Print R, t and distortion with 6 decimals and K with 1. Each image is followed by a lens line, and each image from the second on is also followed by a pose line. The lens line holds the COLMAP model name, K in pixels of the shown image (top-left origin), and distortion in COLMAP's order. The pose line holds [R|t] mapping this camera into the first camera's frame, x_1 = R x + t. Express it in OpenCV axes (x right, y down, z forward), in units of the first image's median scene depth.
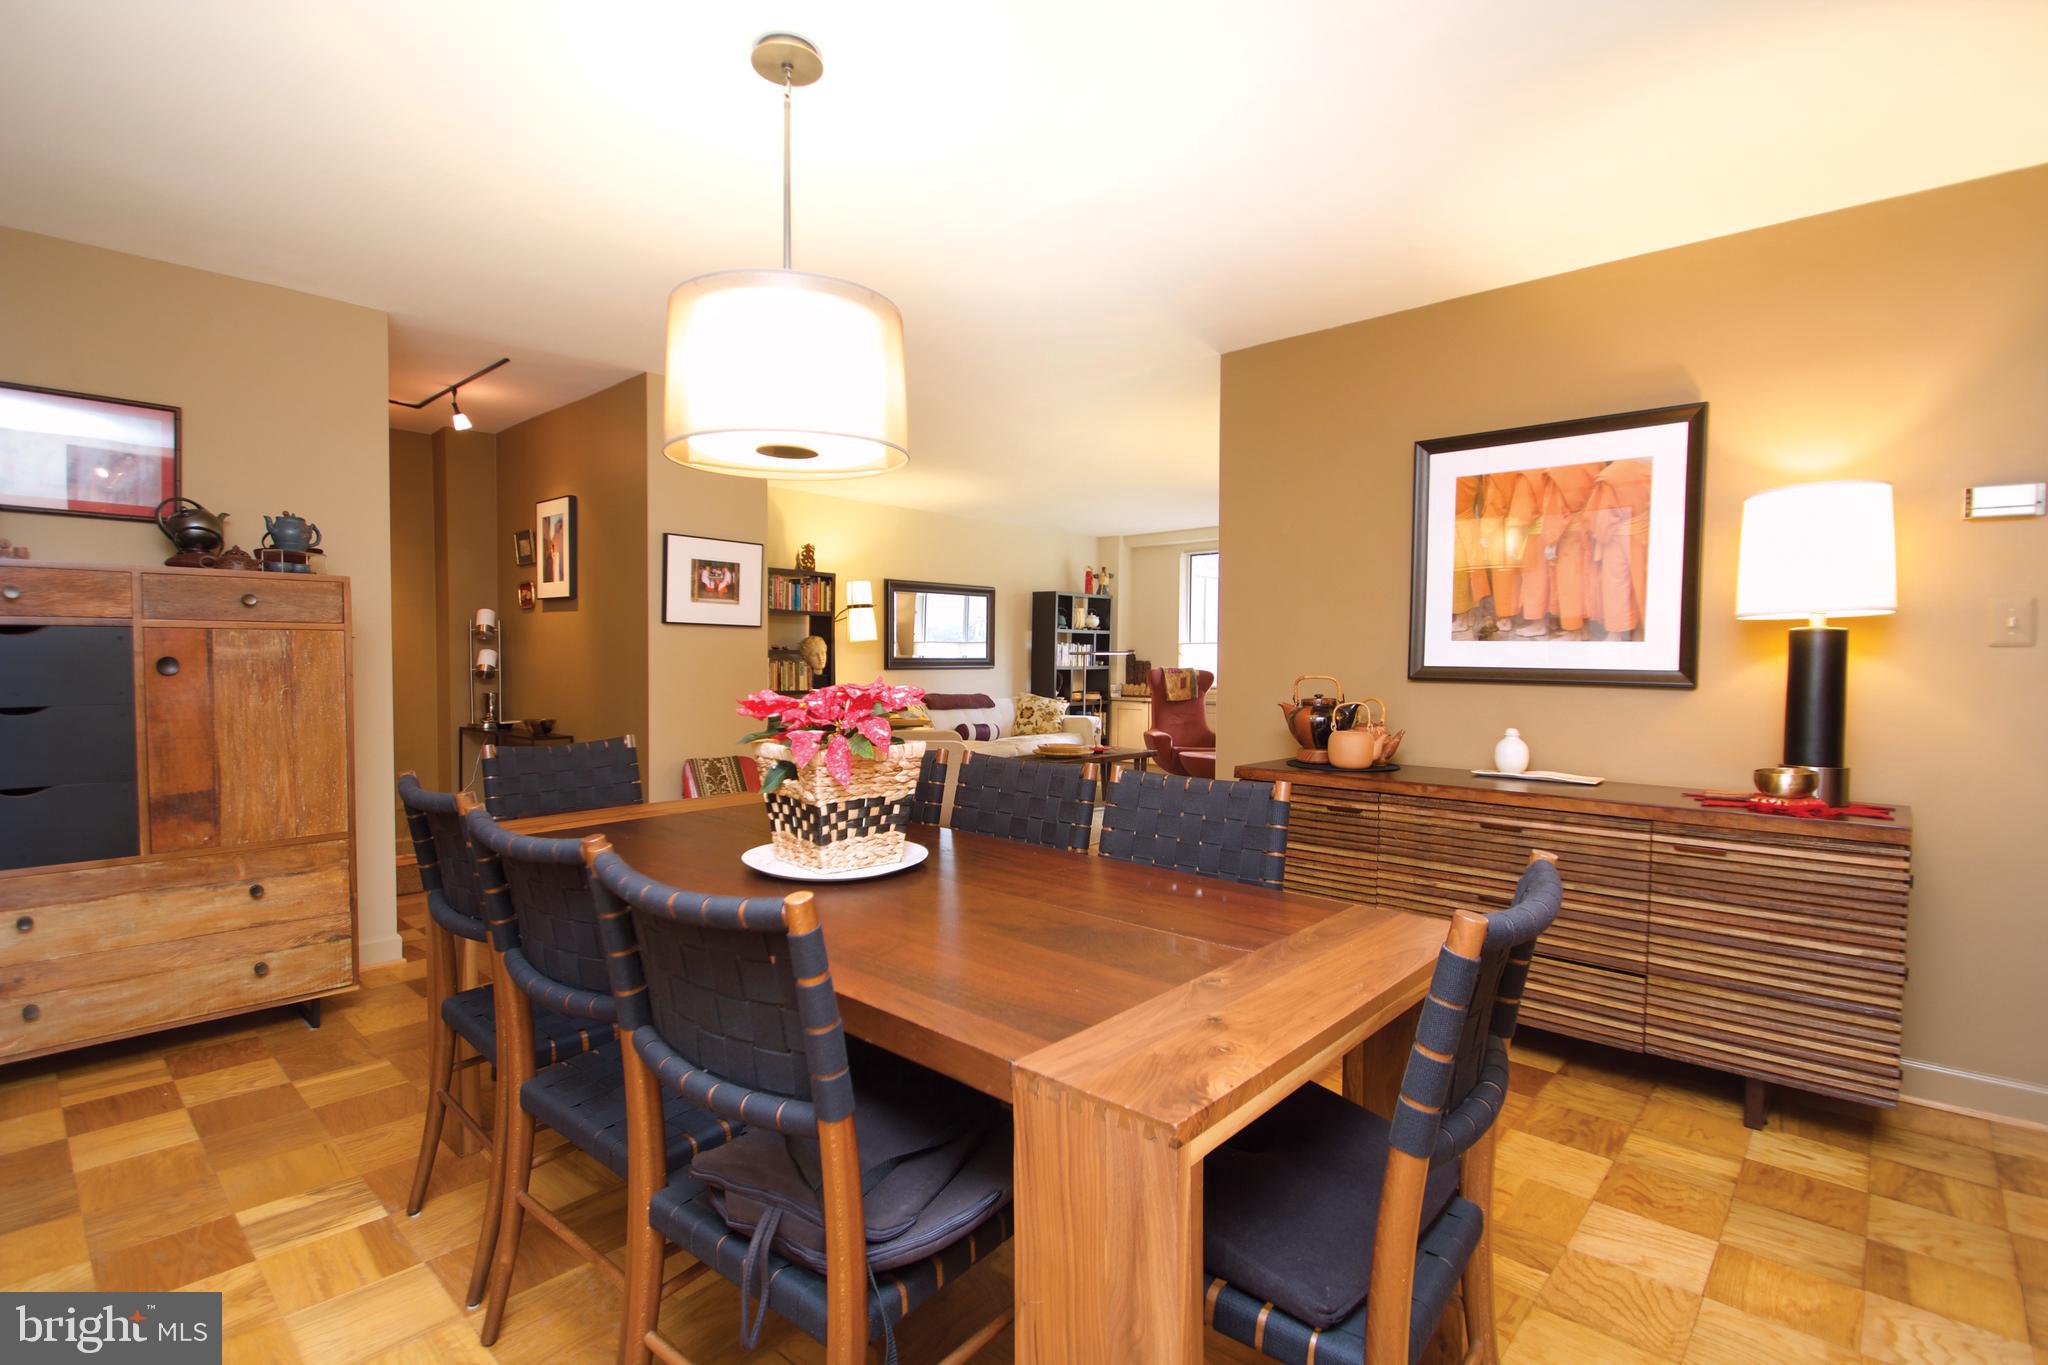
lens RADIAL K [[950.2, 0, 1001.0], [0, 950.2, 691.6], [0, 0, 1]] dist [0.001390, -0.014625]
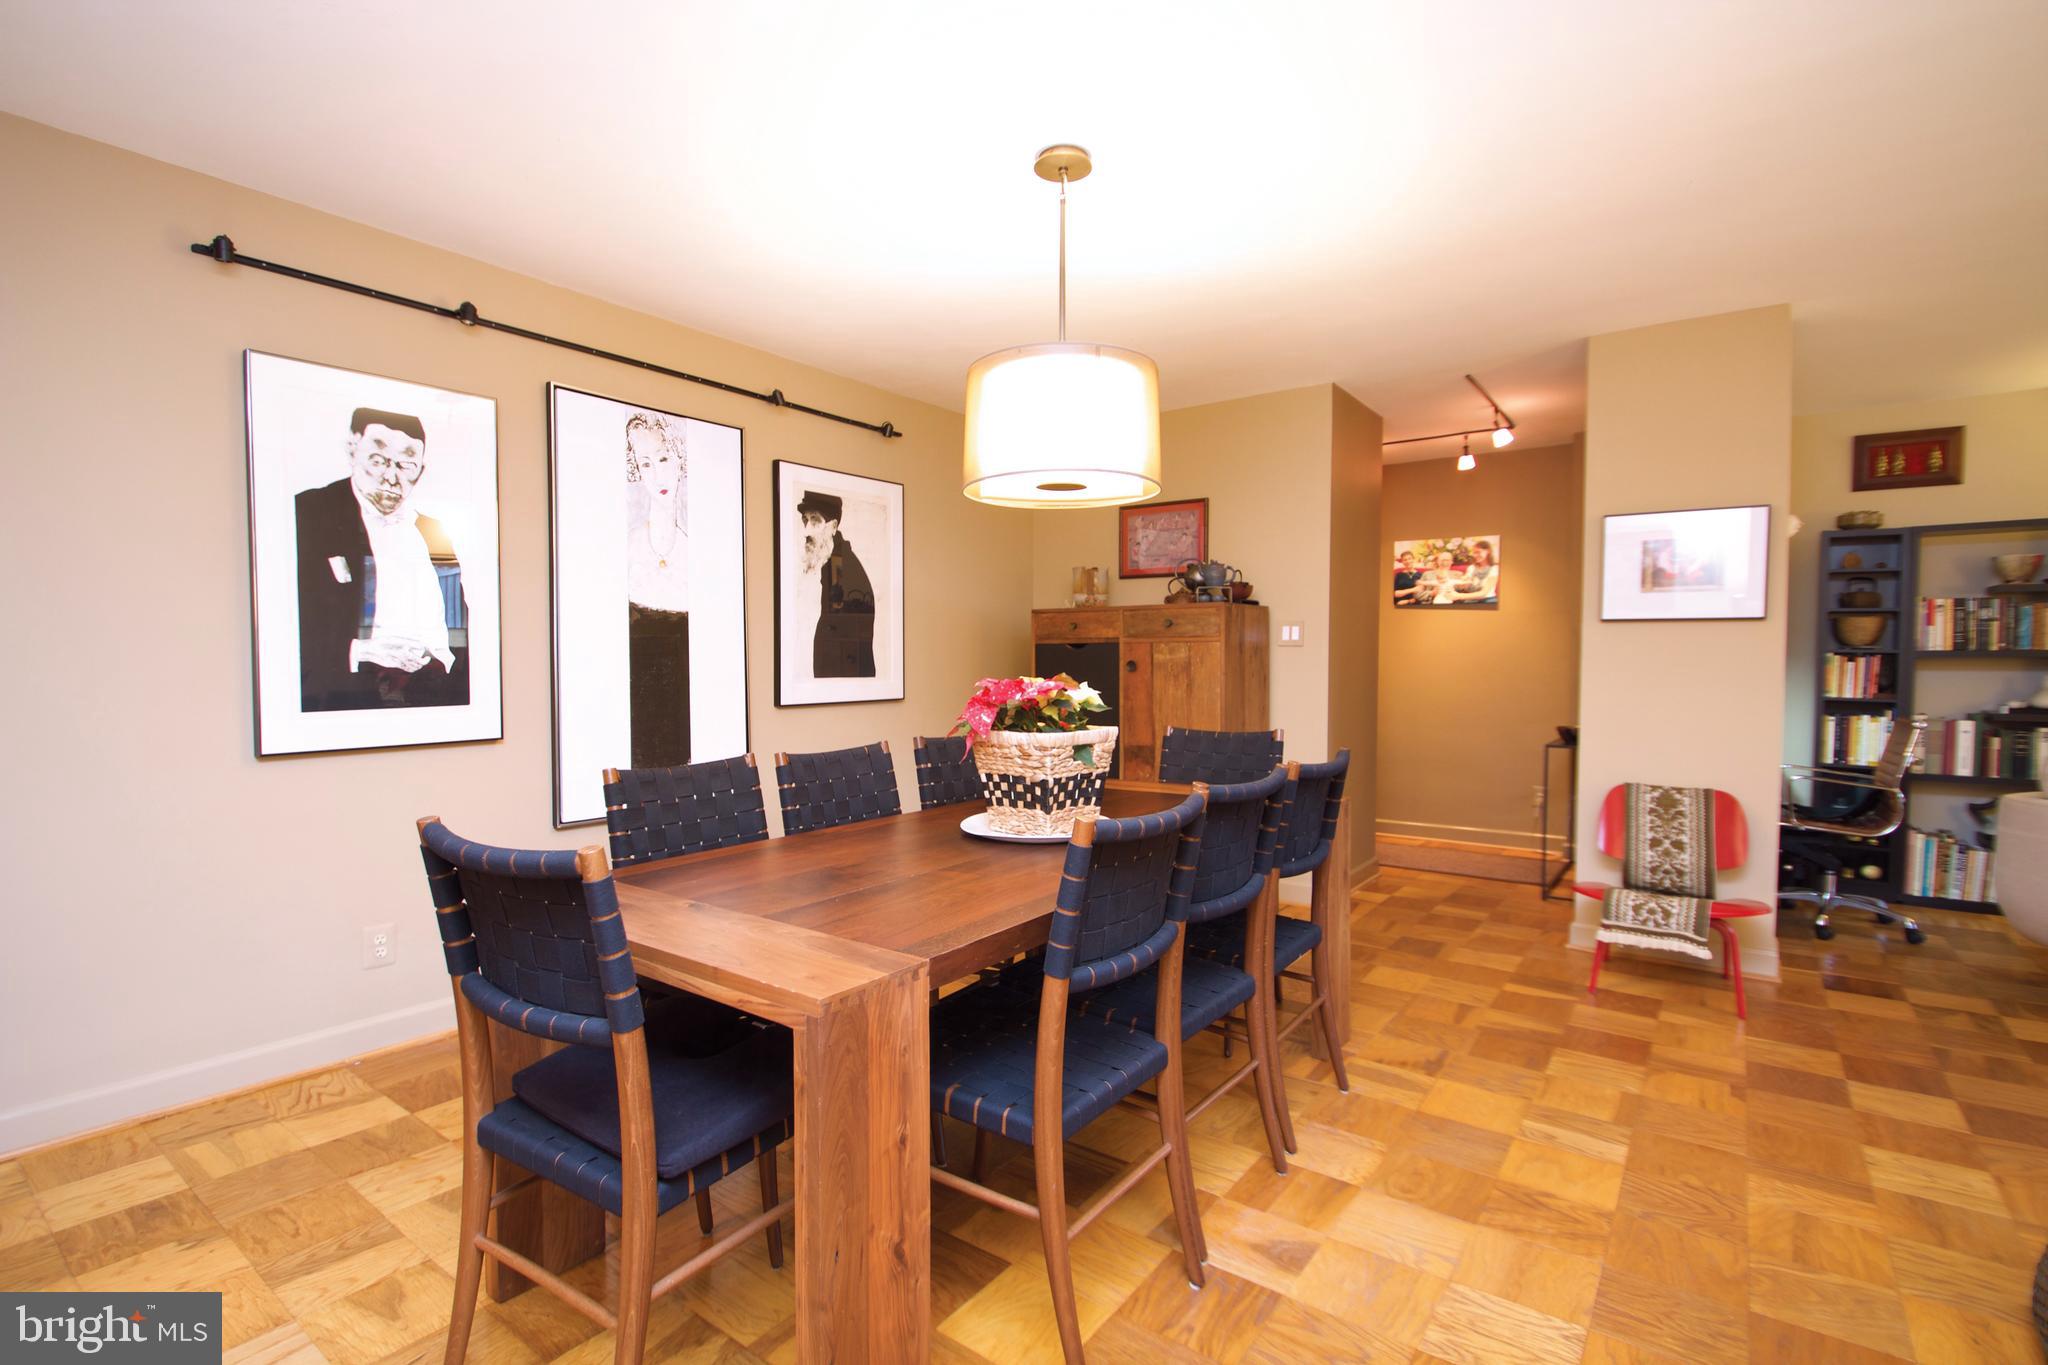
lens RADIAL K [[950.2, 0, 1001.0], [0, 950.2, 691.6], [0, 0, 1]] dist [0.001390, -0.014625]
pose [[0.093876, 0.026617, -0.995228, 0.619943], [-0.035256, 0.999104, 0.023395, -0.012160], [0.994960, 0.032891, 0.094730, 0.516073]]
